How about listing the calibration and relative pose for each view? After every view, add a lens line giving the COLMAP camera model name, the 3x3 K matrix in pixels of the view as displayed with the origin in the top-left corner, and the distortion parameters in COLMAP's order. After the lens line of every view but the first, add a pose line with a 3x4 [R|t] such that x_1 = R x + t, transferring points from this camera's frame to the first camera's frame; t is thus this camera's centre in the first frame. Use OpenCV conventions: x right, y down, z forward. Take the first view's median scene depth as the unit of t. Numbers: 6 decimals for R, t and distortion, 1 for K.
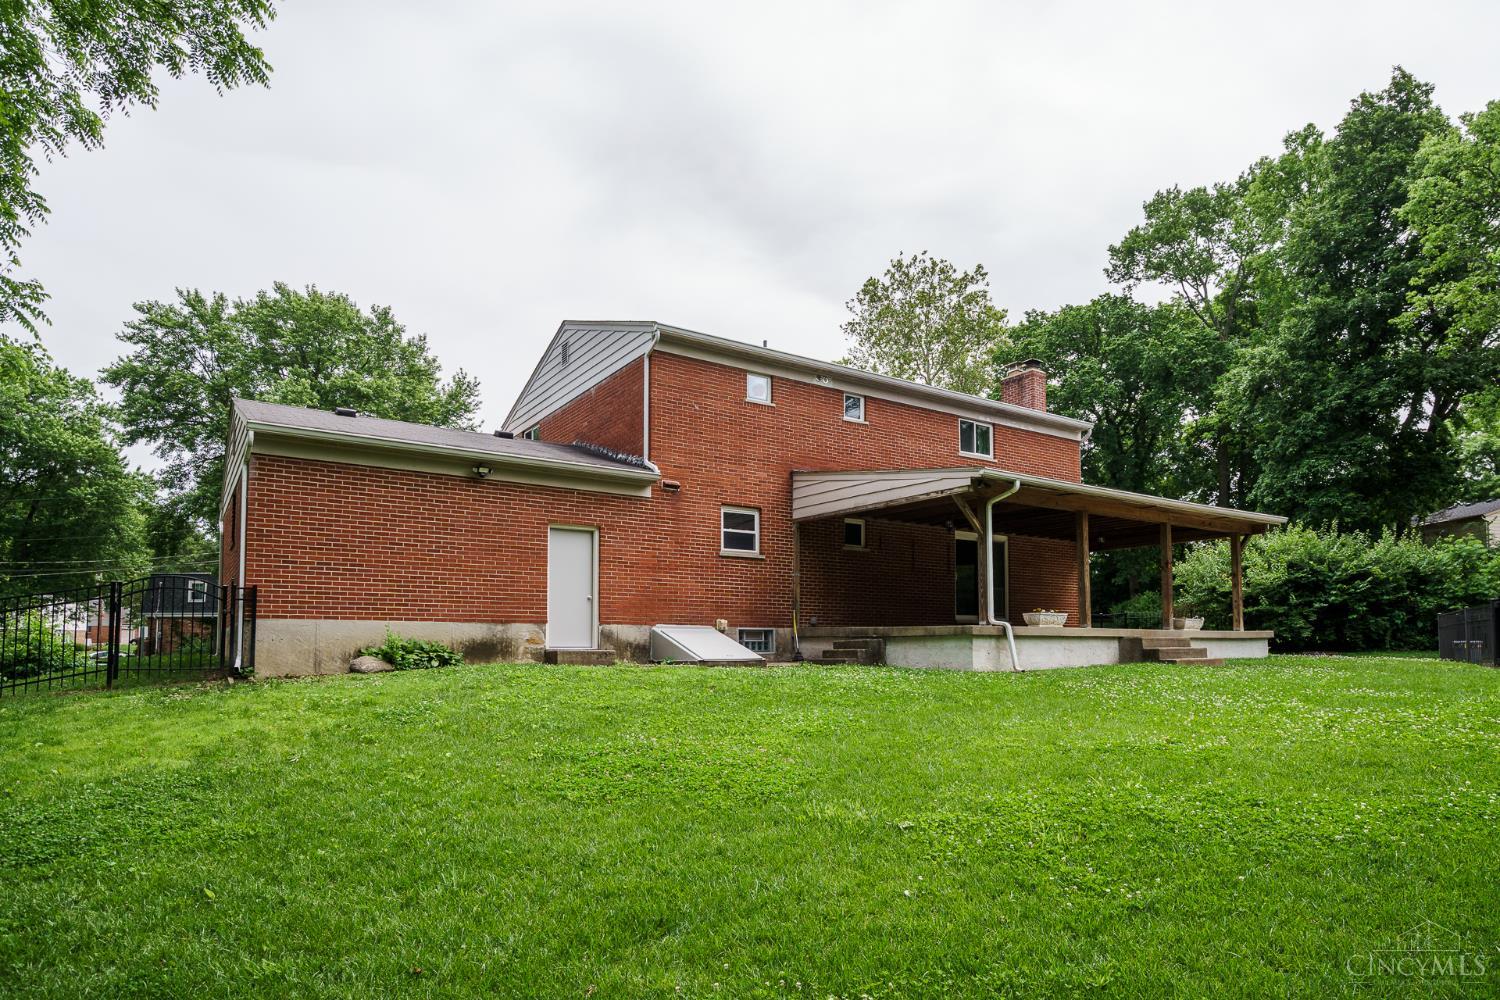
lens RADIAL K [[841.1, 0, 733.3], [0, 841.1, 613.0], [0, 0, 1]] dist [0.008153, -0.002042]
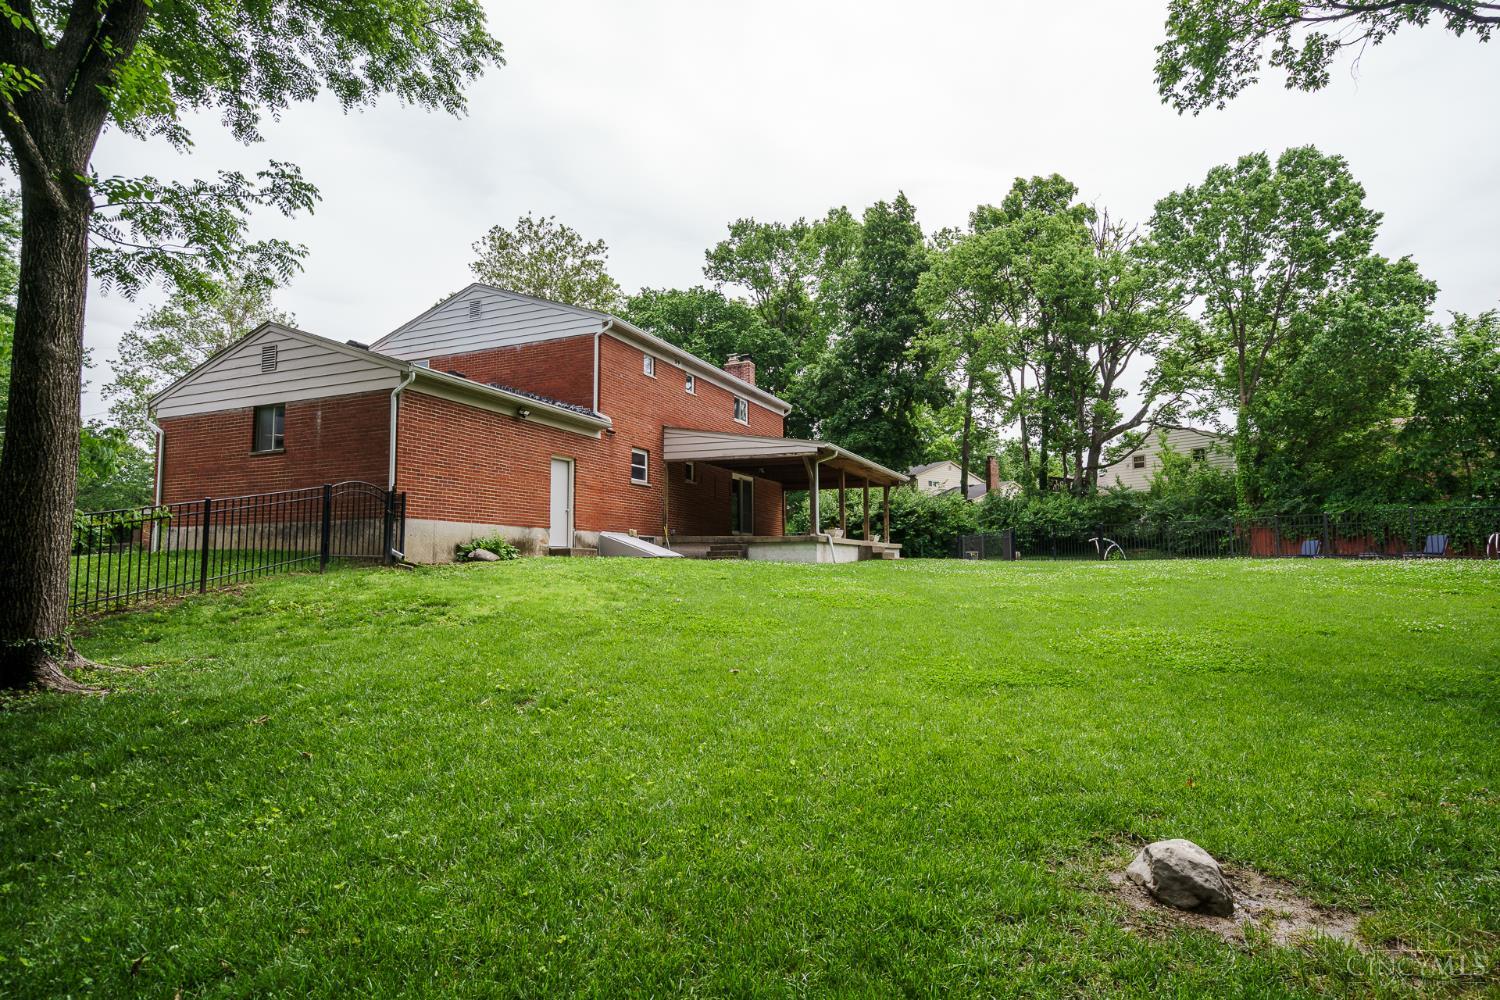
lens RADIAL K [[841.1, 0, 718.2], [0, 841.1, 487.7], [0, 0, 1]] dist [0.008153, -0.002042]
pose [[0.845781, 0.048450, 0.531326, -0.598255], [-0.017126, 0.997820, -0.063726, 0.023785], [-0.533255, 0.044799, 0.844768, -0.235930]]
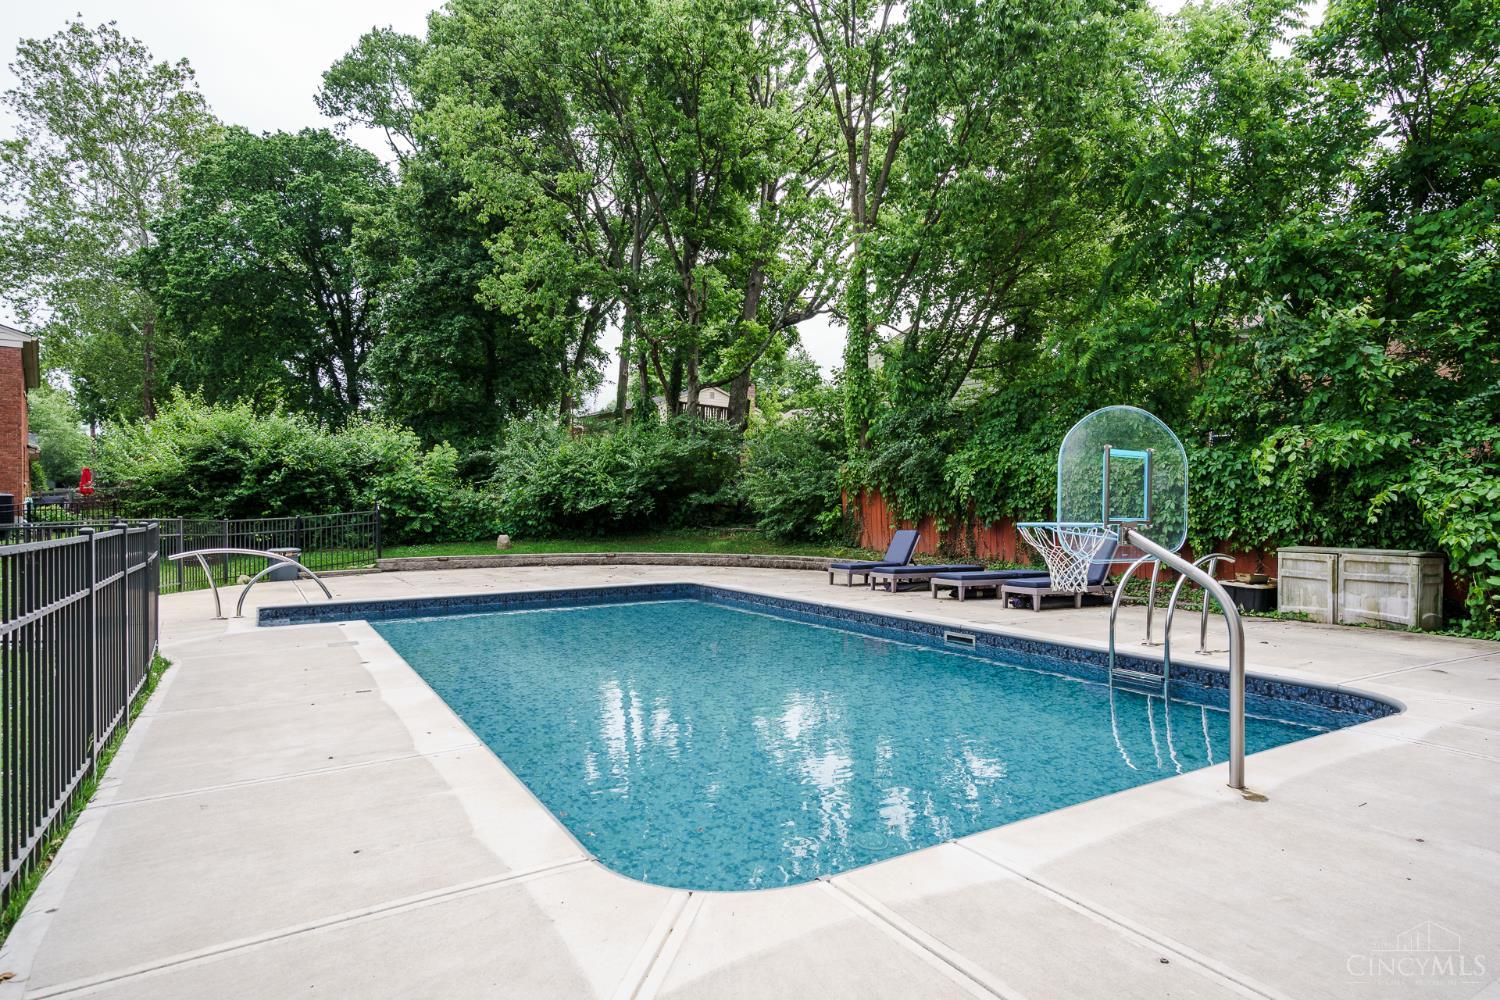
lens RADIAL K [[841.1, 0, 749.2], [0, 841.1, 499.9], [0, 0, 1]] dist [0.008153, -0.002042]
pose [[0.811331, -0.001350, 0.584585, 0.865968], [-0.017950, 0.999468, 0.027221, -0.056744], [-0.584311, -0.032578, 0.810876, 0.011526]]
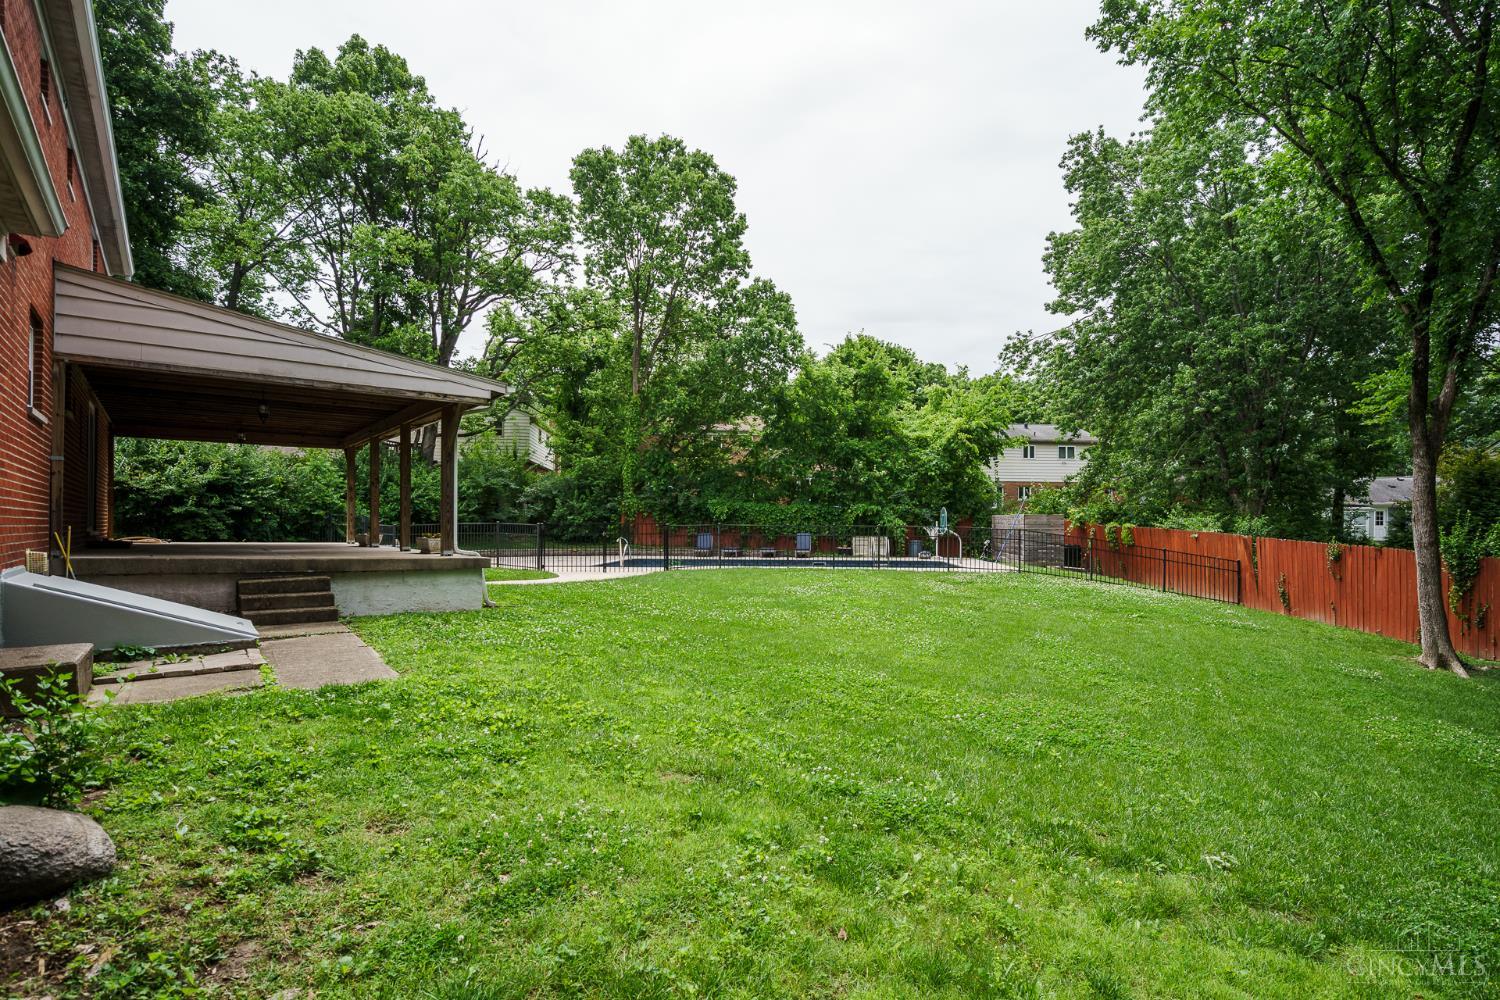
lens RADIAL K [[841.1, 0, 778.3], [0, 841.1, 519.5], [0, 0, 1]] dist [0.008153, -0.002042]
pose [[-0.062911, 0.004757, 0.998008, -0.480476], [-0.045915, 0.998916, -0.007655, -0.025463], [-0.996962, -0.046305, -0.062624, 0.583879]]
